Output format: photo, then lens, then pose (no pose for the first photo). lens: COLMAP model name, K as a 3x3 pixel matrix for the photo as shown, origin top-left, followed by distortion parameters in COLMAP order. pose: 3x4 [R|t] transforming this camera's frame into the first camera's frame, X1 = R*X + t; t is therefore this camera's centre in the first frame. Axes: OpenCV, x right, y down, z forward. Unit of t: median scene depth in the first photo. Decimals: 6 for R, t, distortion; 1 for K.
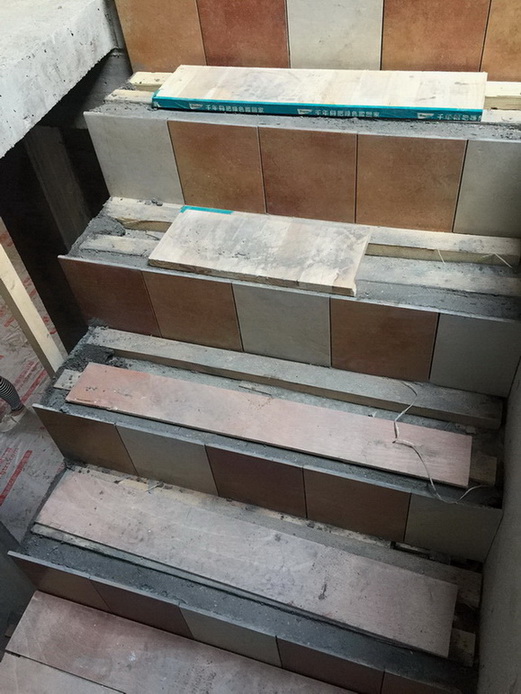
lens RADIAL K [[592.1, 0, 261.9], [0, 592.1, 353.7], [0, 0, 1]] dist [0.072617, -0.089255]
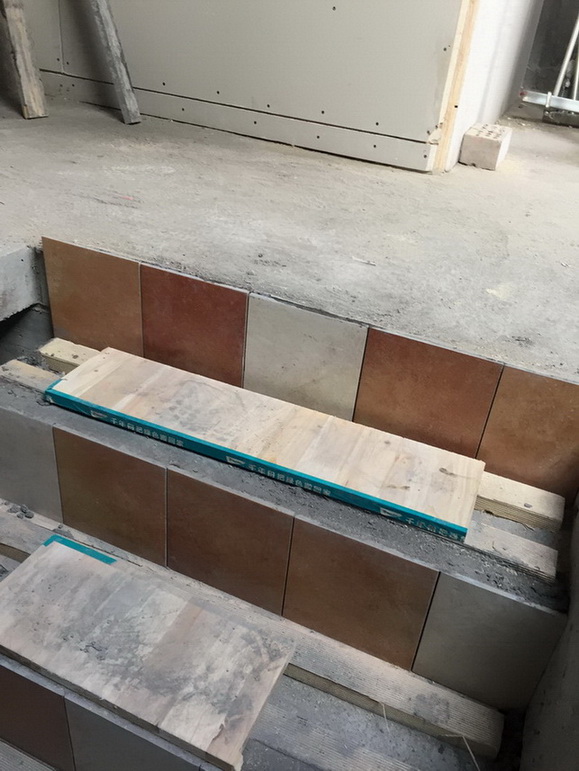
lens RADIAL K [[657.8, 0, 294.2], [0, 657.8, 388.2], [0, 0, 1]] dist [0.072617, -0.089255]
pose [[0.976973, 0.212627, 0.017707, 0.107245], [-0.201190, 0.945685, -0.255349, -0.295423], [-0.071039, 0.245907, 0.966687, 0.194011]]
